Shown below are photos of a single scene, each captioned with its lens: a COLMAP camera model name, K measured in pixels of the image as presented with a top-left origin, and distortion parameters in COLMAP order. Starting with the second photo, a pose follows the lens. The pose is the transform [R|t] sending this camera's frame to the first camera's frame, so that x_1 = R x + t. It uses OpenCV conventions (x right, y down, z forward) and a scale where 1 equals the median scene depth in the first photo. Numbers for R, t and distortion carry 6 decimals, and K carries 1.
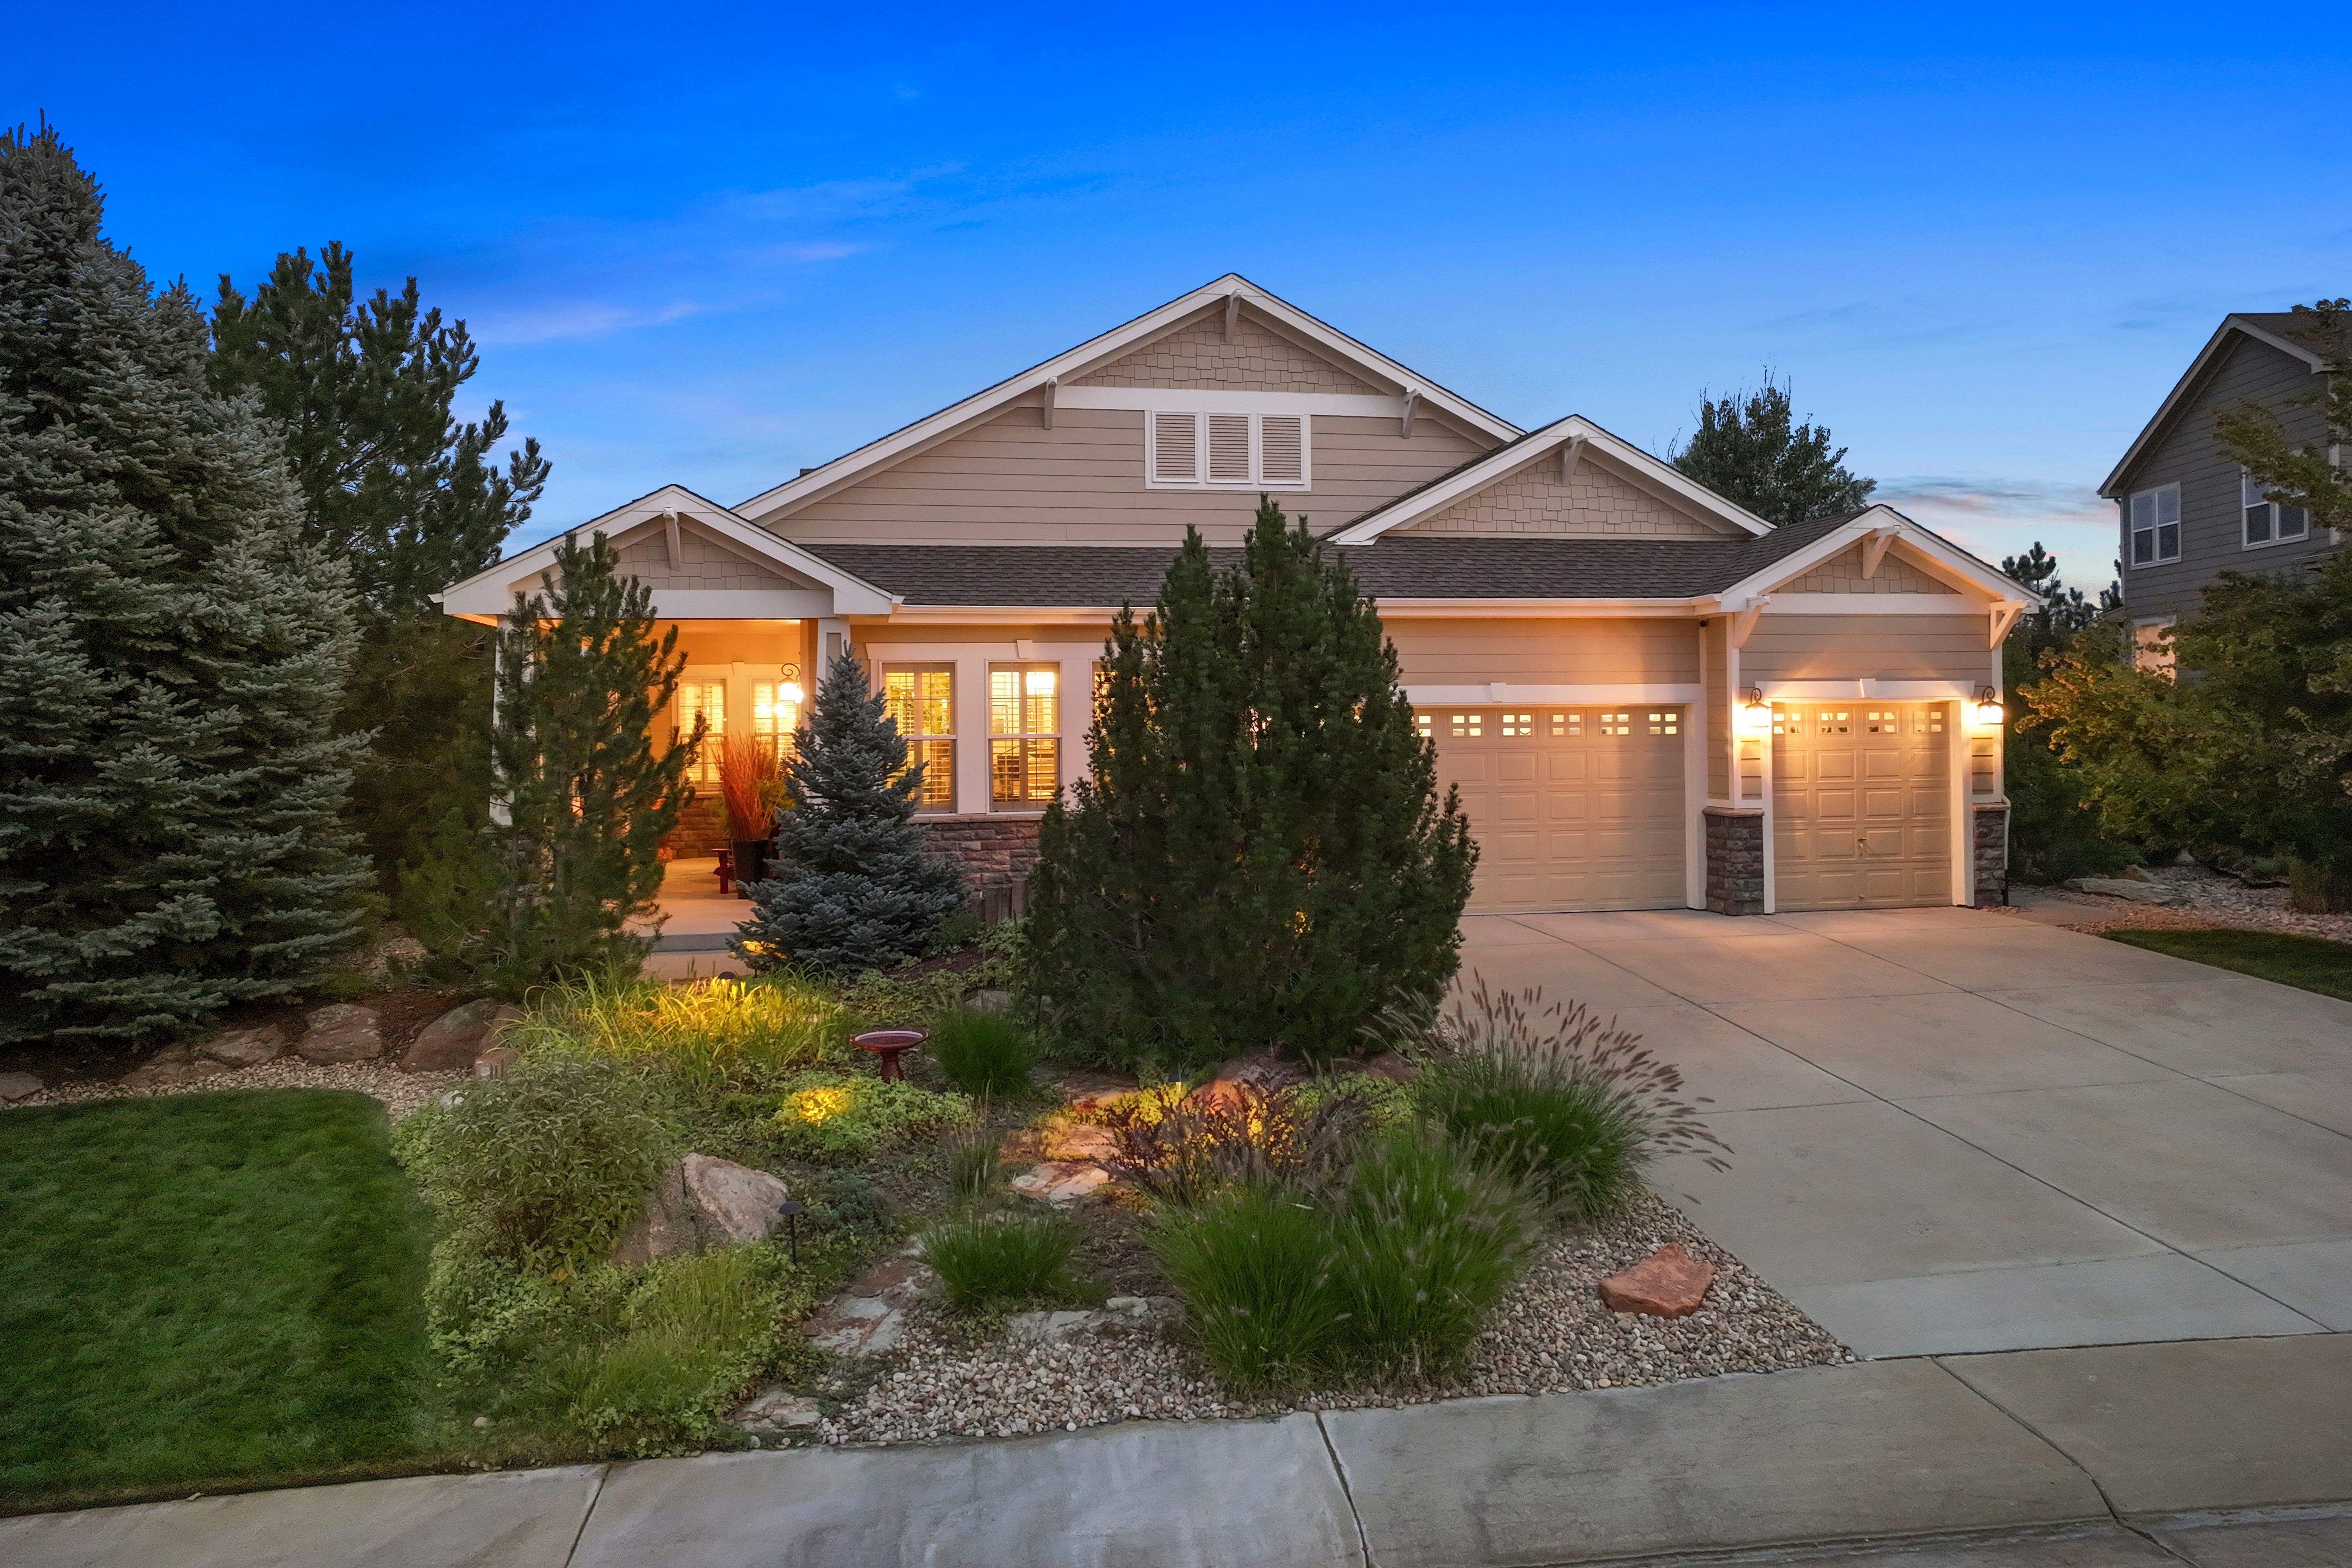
lens RADIAL K [[1644.0, 0, 1193.5], [0, 1644.0, 792.2], [0, 0, 1]] dist [-0.004797, 0.009867]
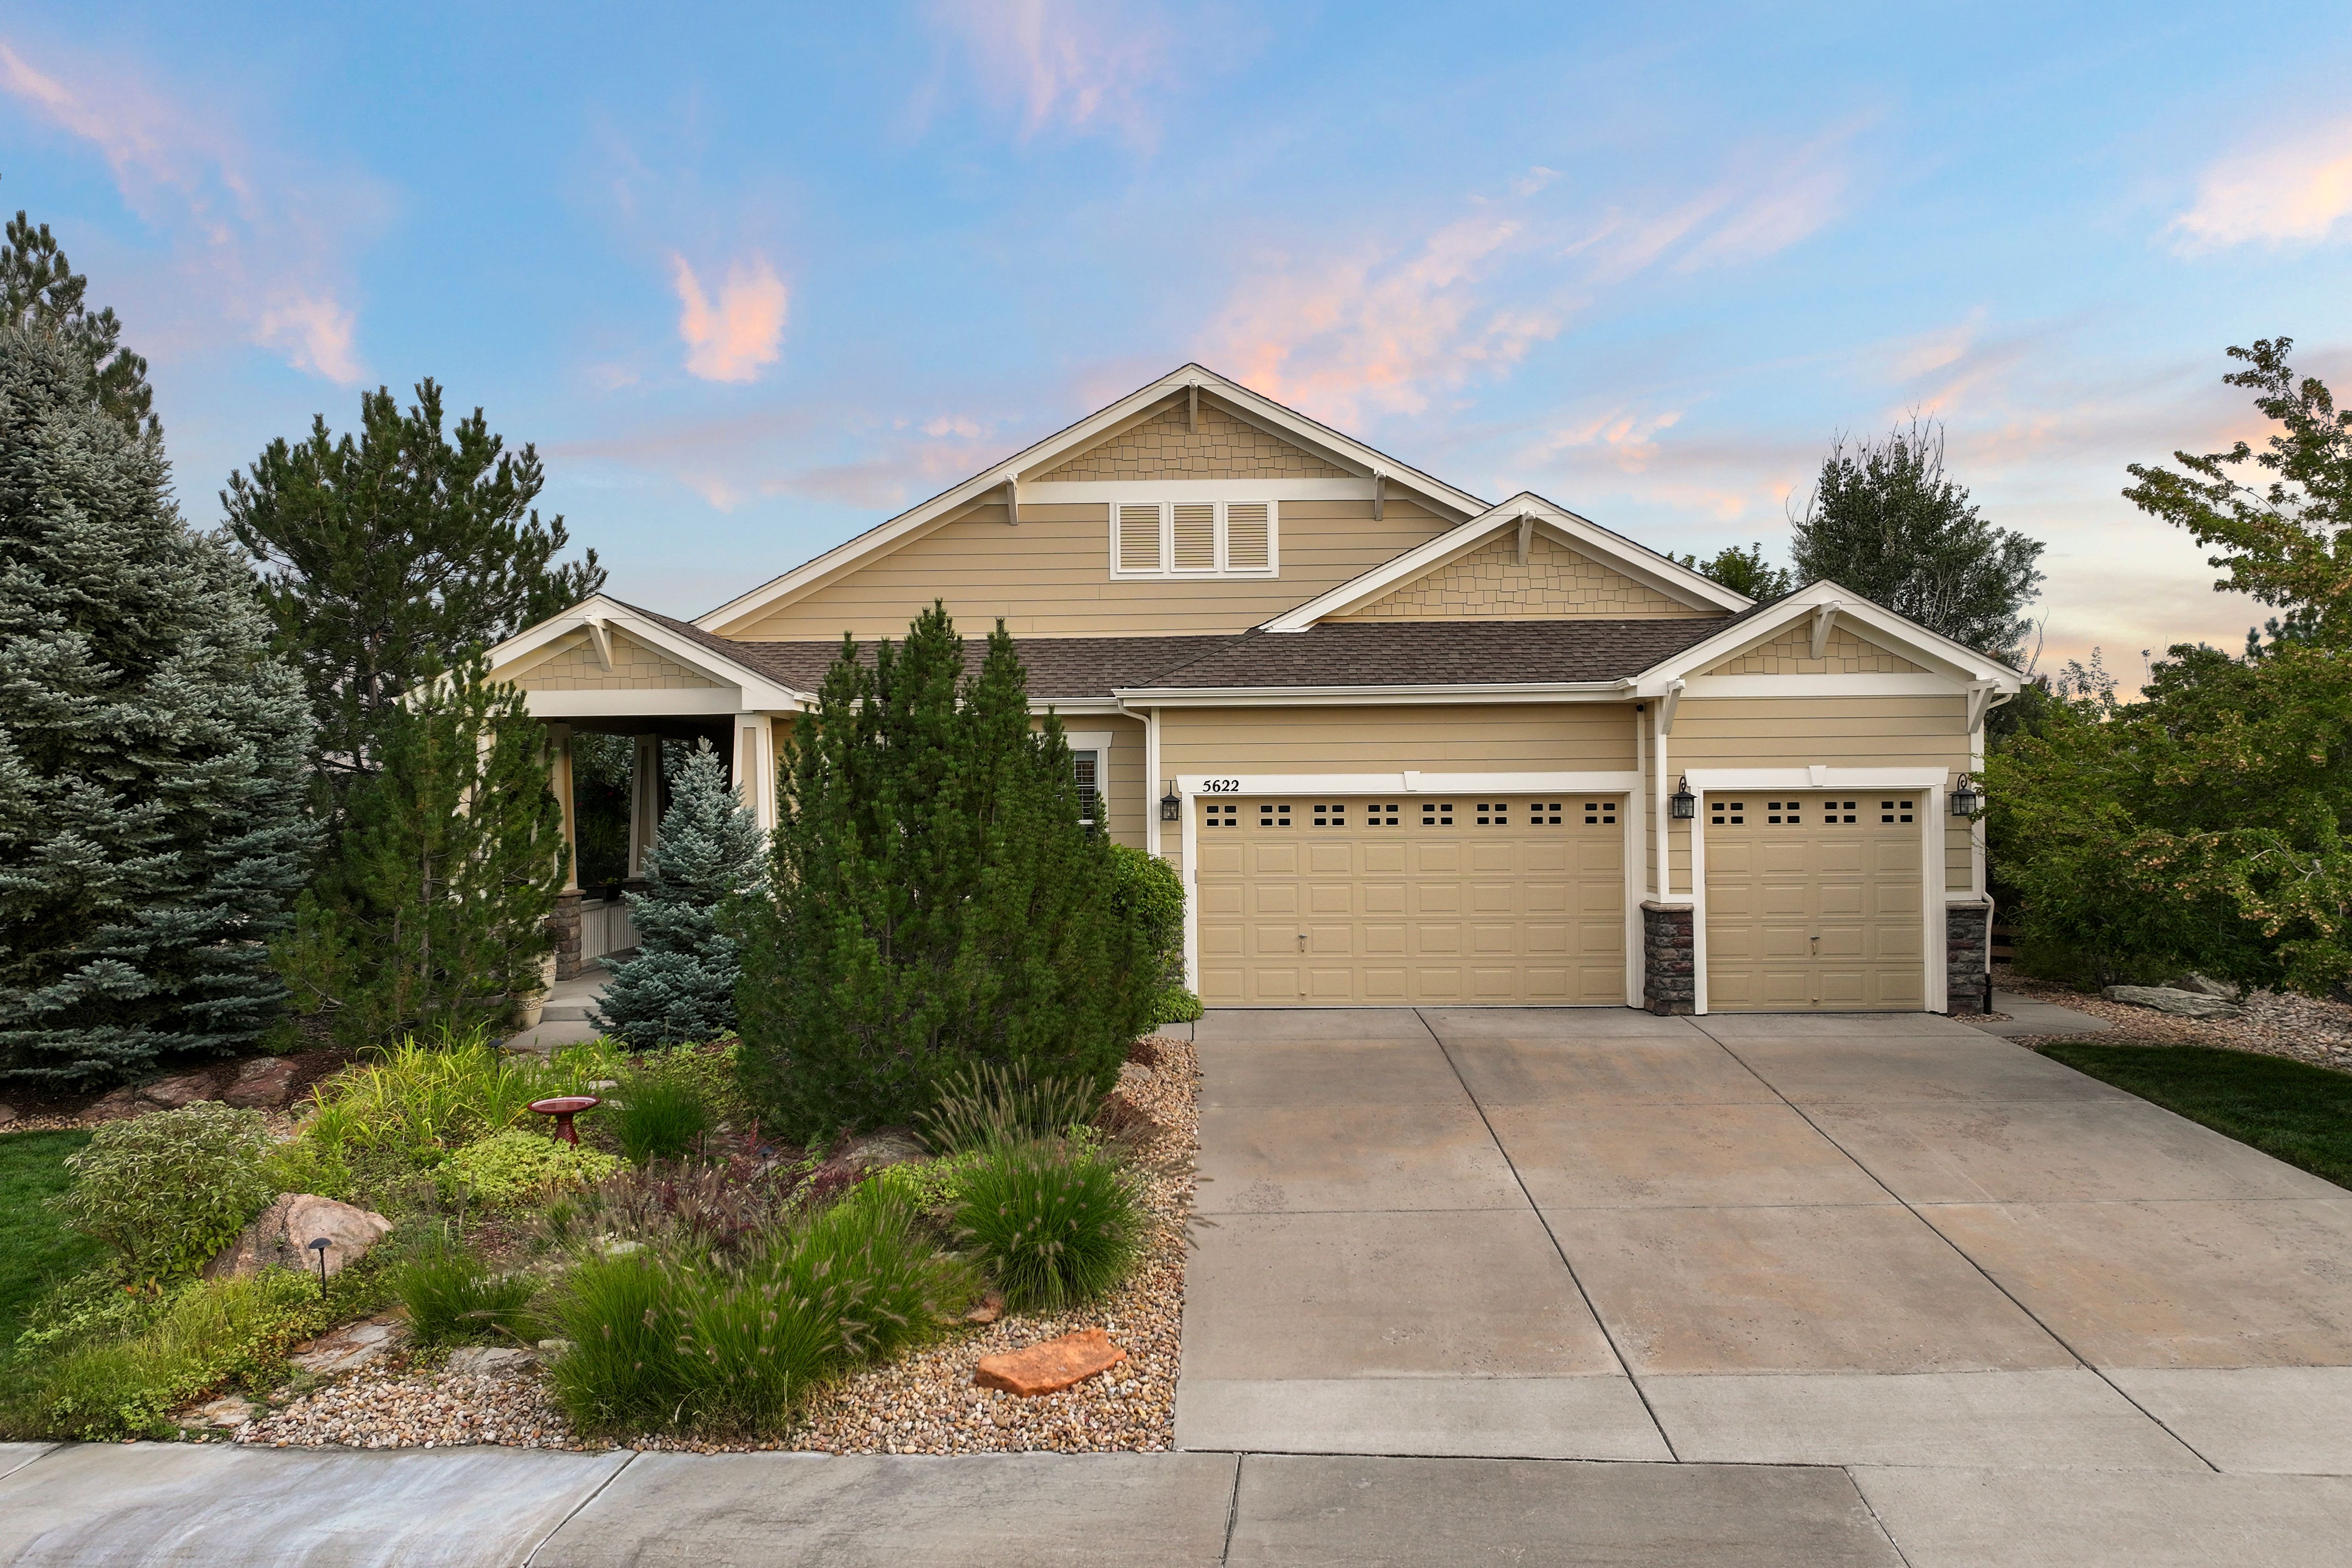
lens RADIAL K [[1680.3, 0, 1167.9], [0, 1680.3, 880.0], [0, 0, 1]] dist [-0.002415, 0.009017]
pose [[0.976286, 0.011007, -0.216203, 0.360506], [-0.009856, 0.999931, 0.006404, -0.009198], [0.216259, -0.004121, 0.976327, -0.012437]]
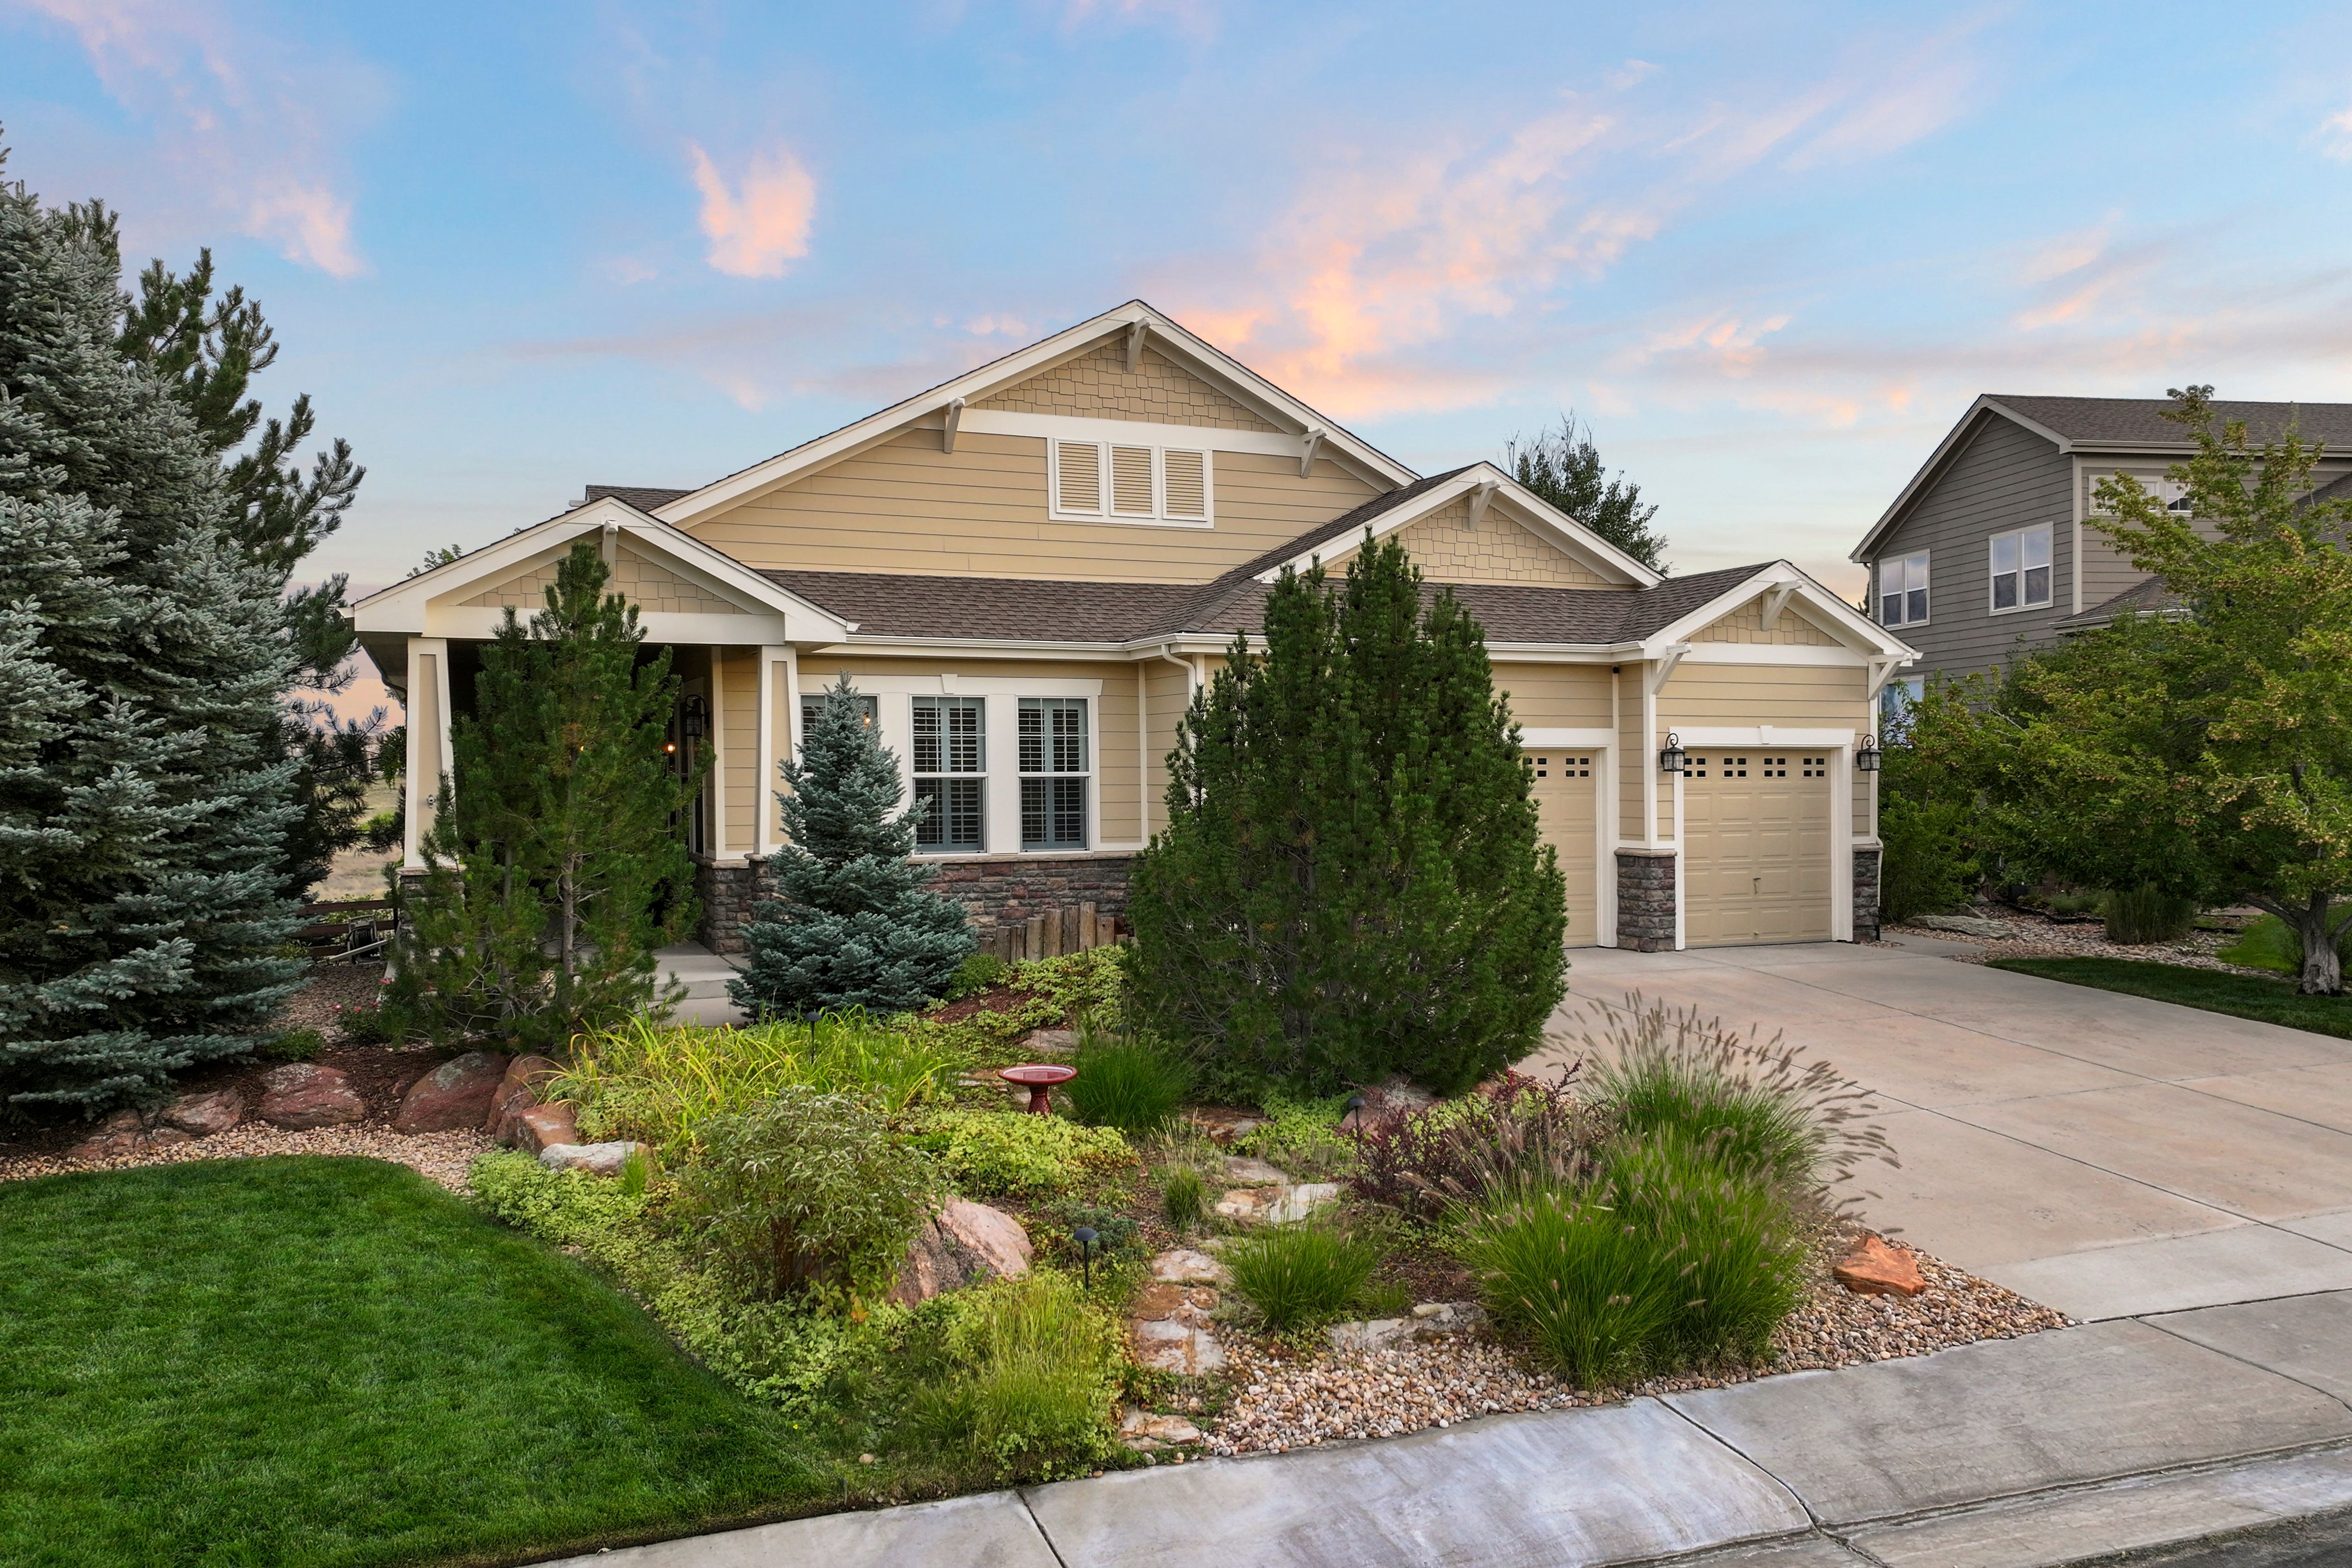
lens RADIAL K [[1724.0, 0, 1179.6], [0, 1724.0, 876.2], [0, 0, 1]] dist [-0.001513, 0.004382]
pose [[0.980999, -0.004436, 0.193961, -0.238574], [0.001578, 0.999888, 0.014885, 0.014561], [-0.194005, -0.014296, 0.980896, -0.011895]]
